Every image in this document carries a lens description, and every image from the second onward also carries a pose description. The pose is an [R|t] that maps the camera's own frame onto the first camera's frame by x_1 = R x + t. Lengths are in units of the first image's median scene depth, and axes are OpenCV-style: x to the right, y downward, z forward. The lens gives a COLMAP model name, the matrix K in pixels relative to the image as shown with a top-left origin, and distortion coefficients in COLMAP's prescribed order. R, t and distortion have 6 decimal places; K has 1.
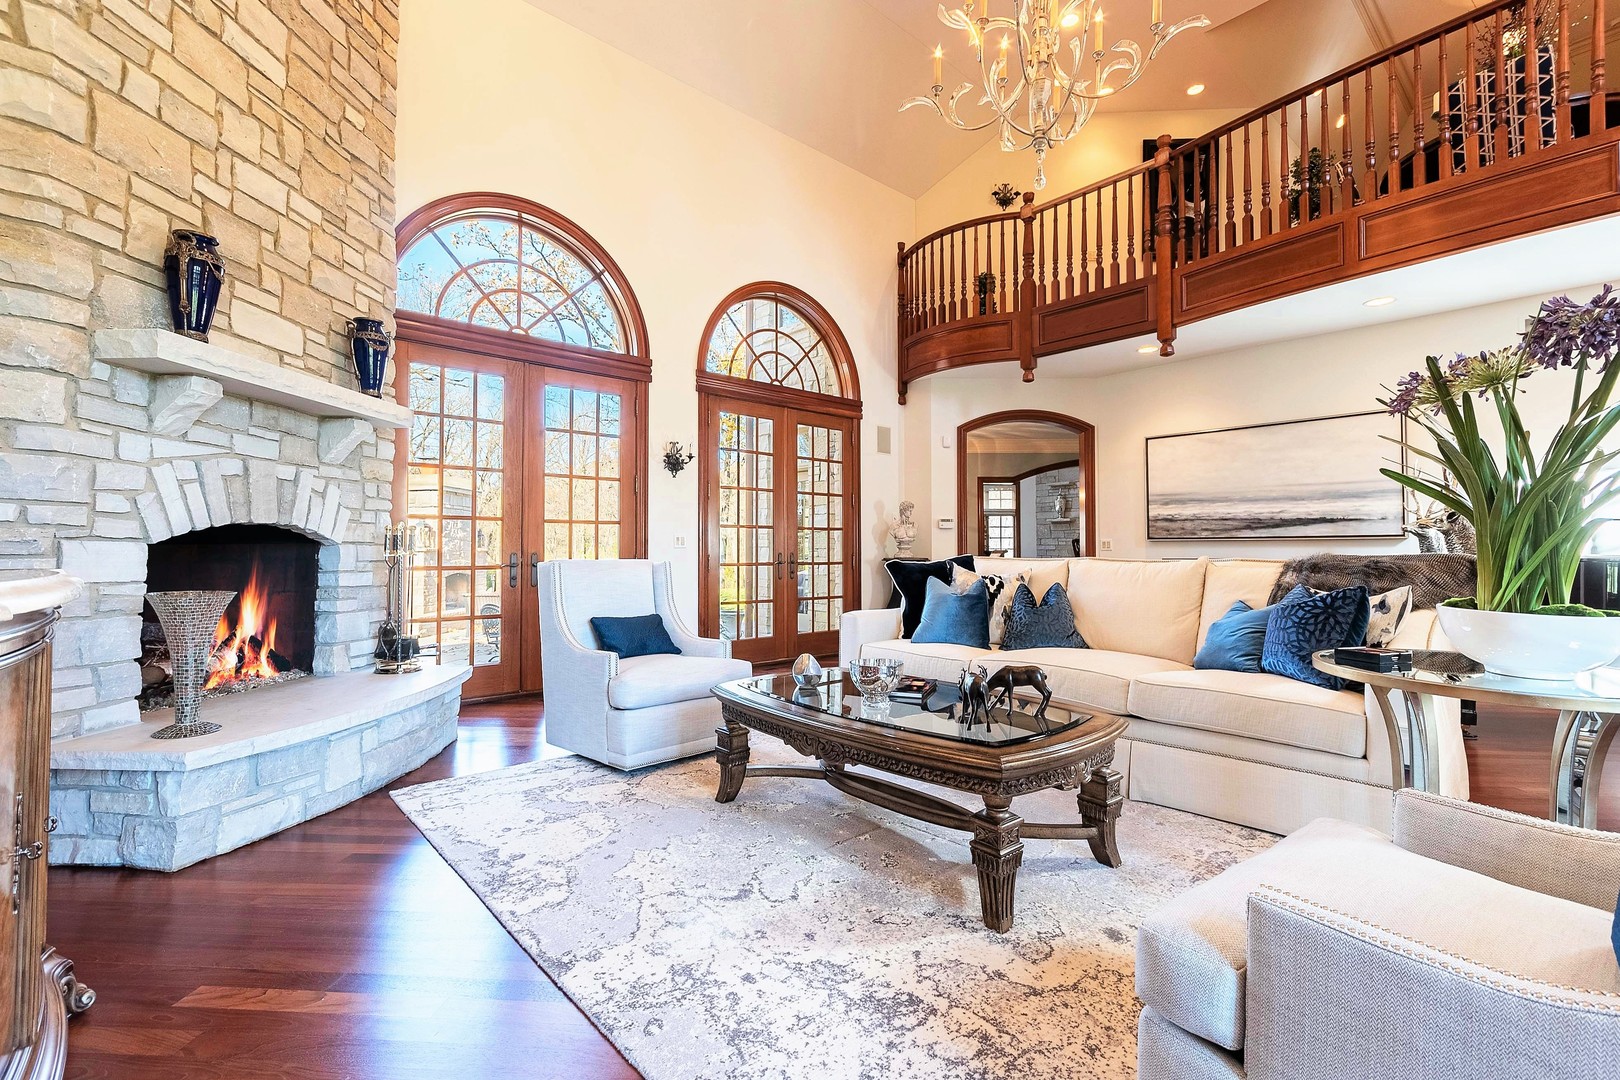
lens RADIAL K [[718.5, 0, 808.2], [0, 718.5, 531.7], [0, 0, 1]] dist [0.002969, 0.000194]
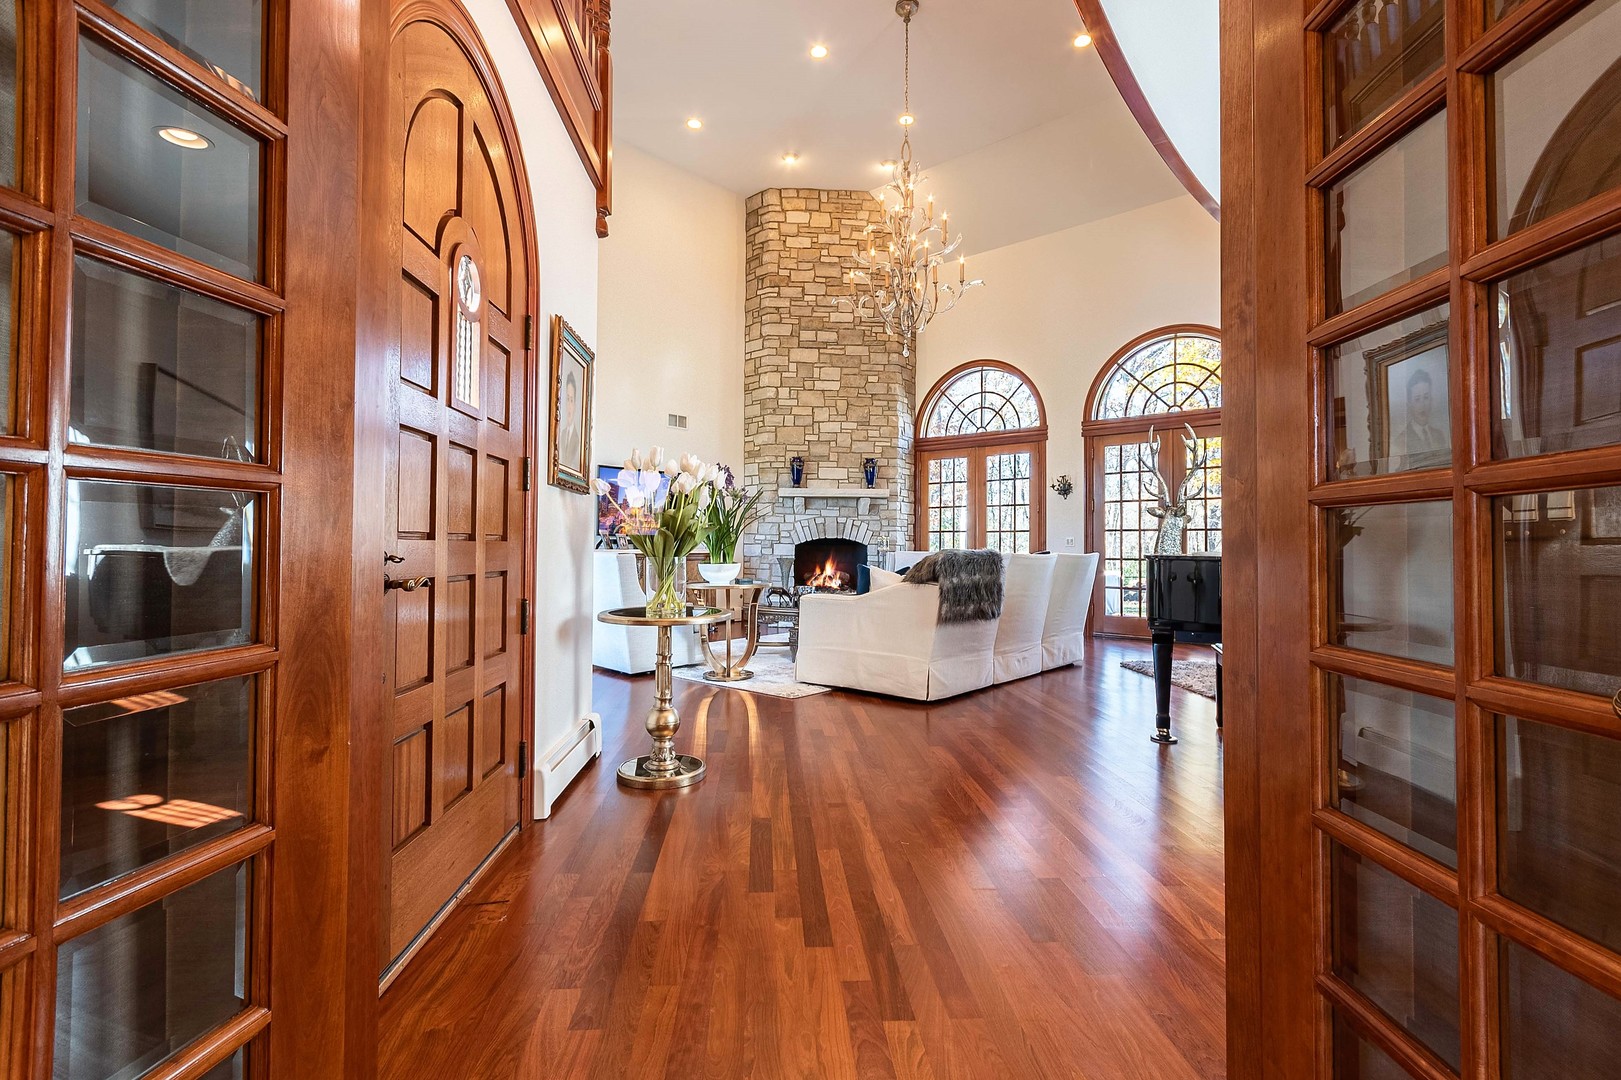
lens RADIAL K [[735.6, 0, 807.5], [0, 735.6, 529.3], [0, 0, 1]] dist [-0.004637, 0.000075]
pose [[0.126046, -0.023864, -0.991737, 1.285943], [0.021615, 0.999539, -0.021305, 0.008578], [0.991789, -0.018751, 0.126504, 0.282465]]
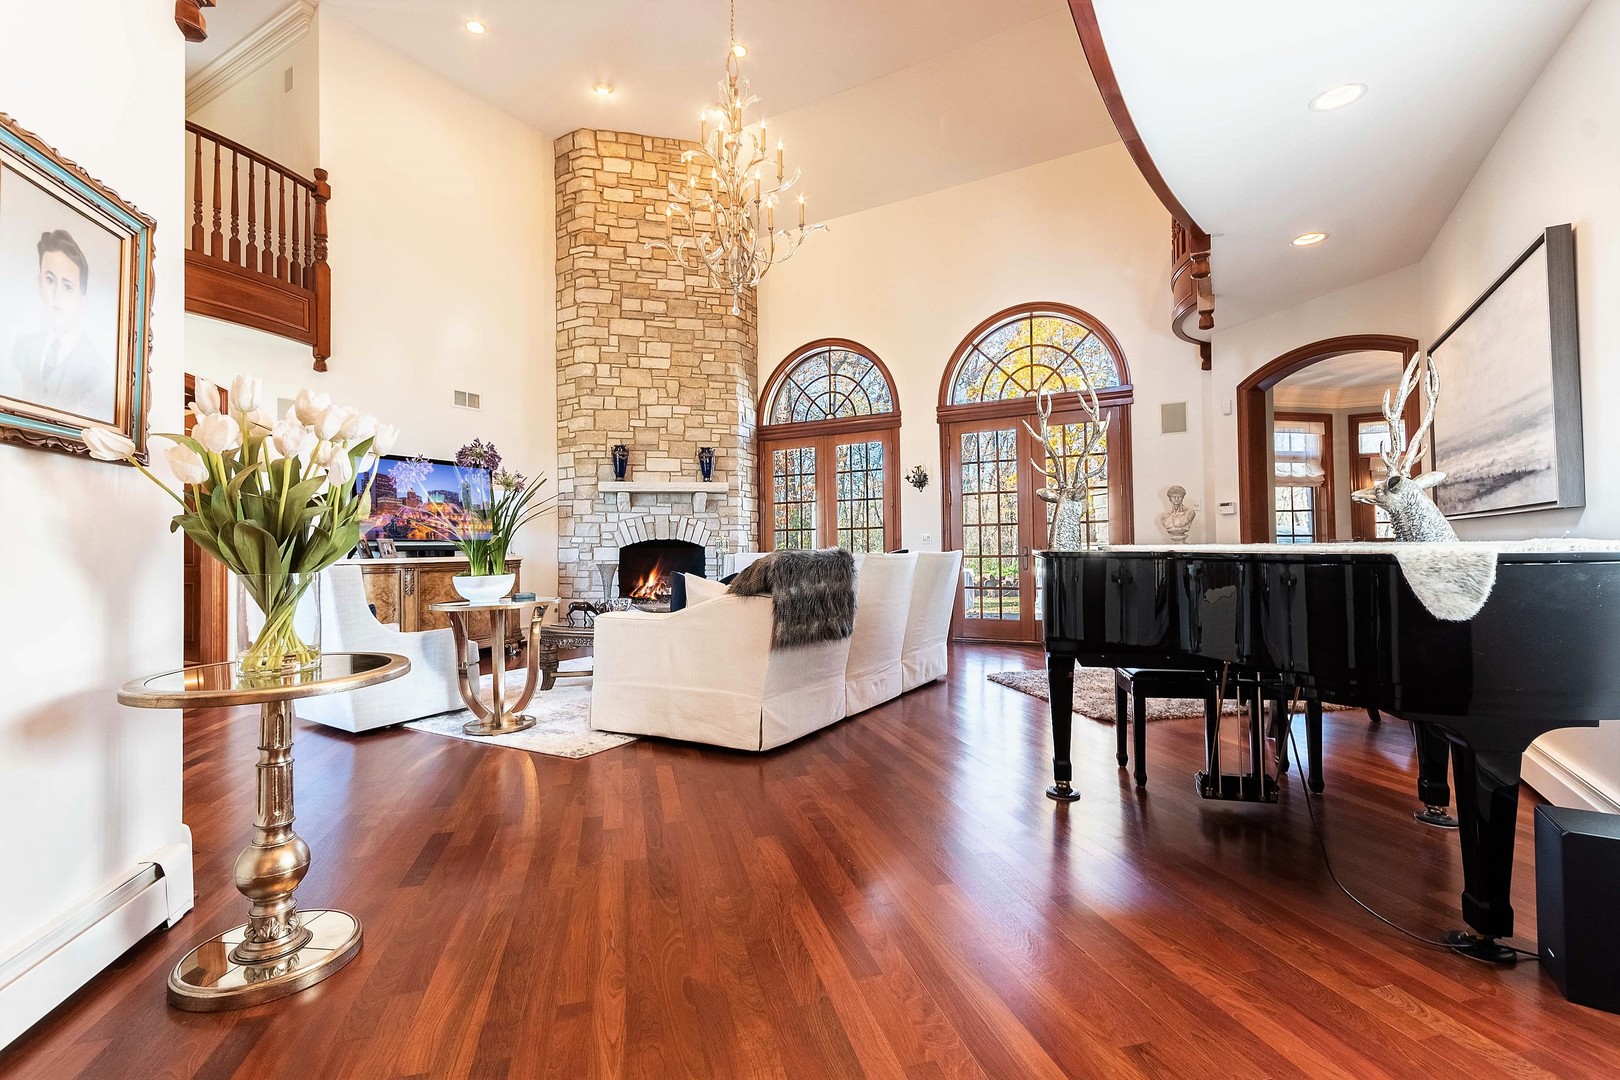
lens RADIAL K [[735.1, 0, 807.0], [0, 735.1, 529.3], [0, 0, 1]] dist [-0.004637, 0.000075]
pose [[0.314312, -0.029681, -0.948856, 1.087167], [0.041322, 0.998992, -0.017561, 0.011252], [0.948420, -0.033689, 0.315222, 0.364603]]
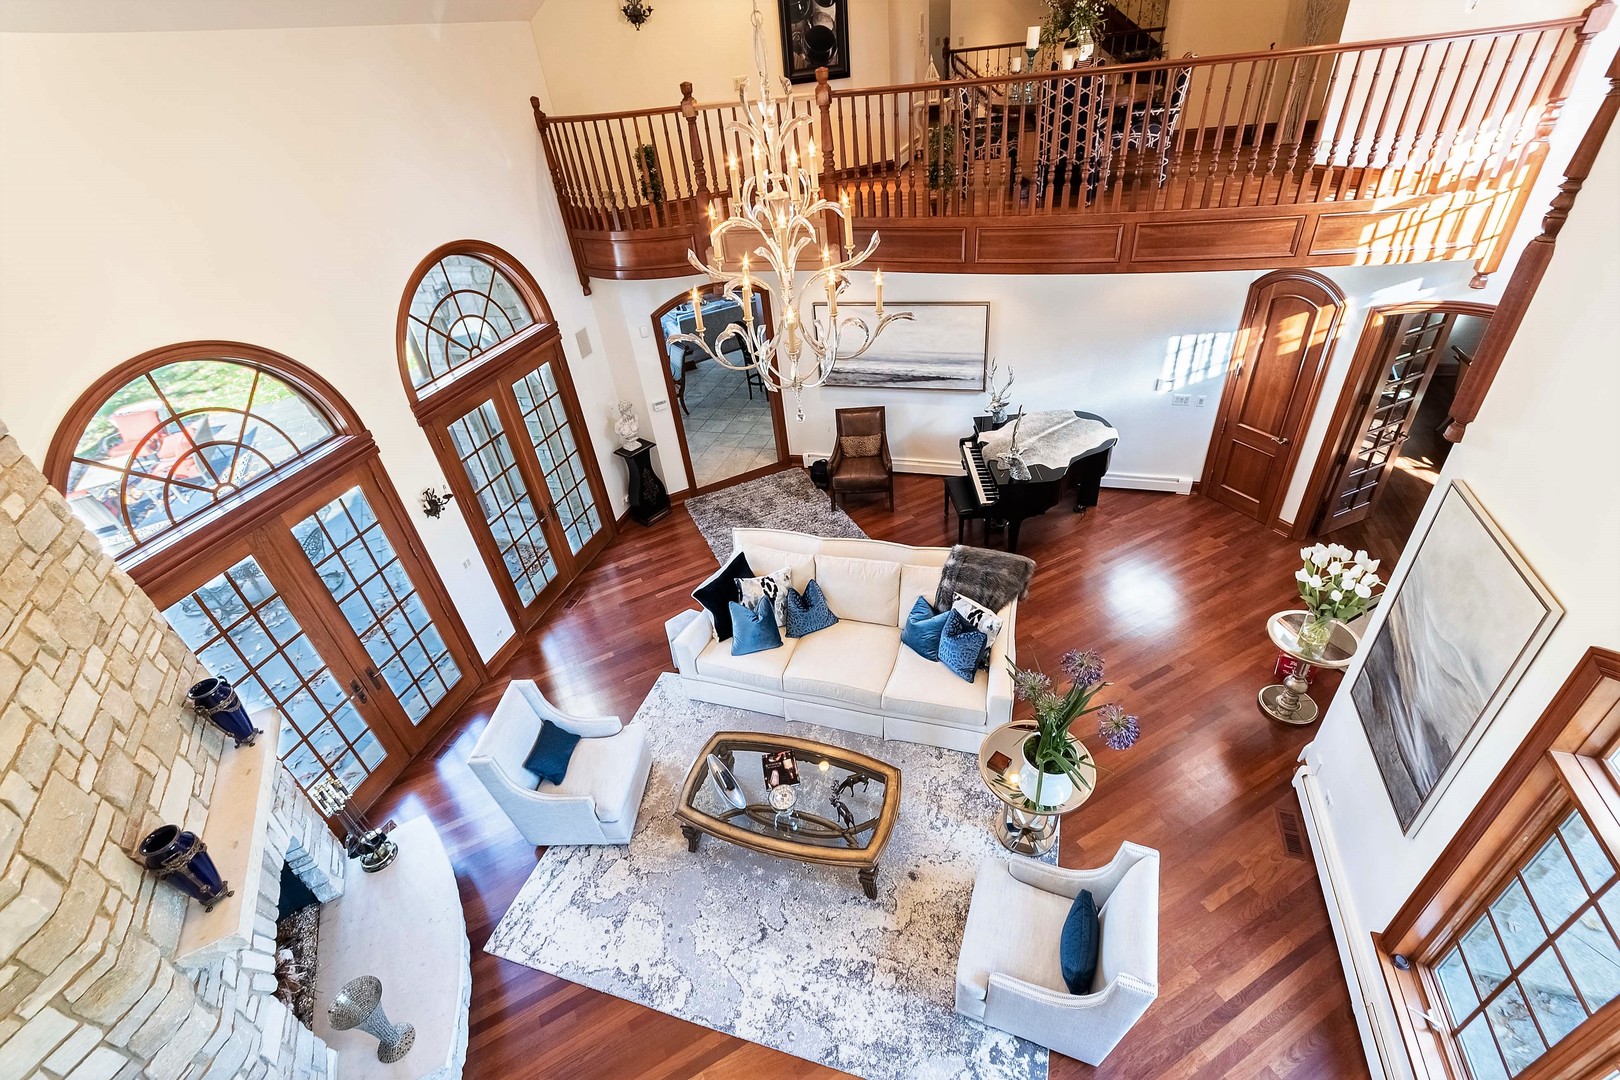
lens RADIAL K [[714.7, 0, 807.7], [0, 714.7, 547.4], [0, 0, 1]] dist [0.001275, 0.000111]
pose [[0.856820, -0.363846, 0.365344, -0.125762], [0.084130, 0.797714, 0.597139, -0.619893], [-0.508706, -0.480904, 0.714108, -0.011975]]
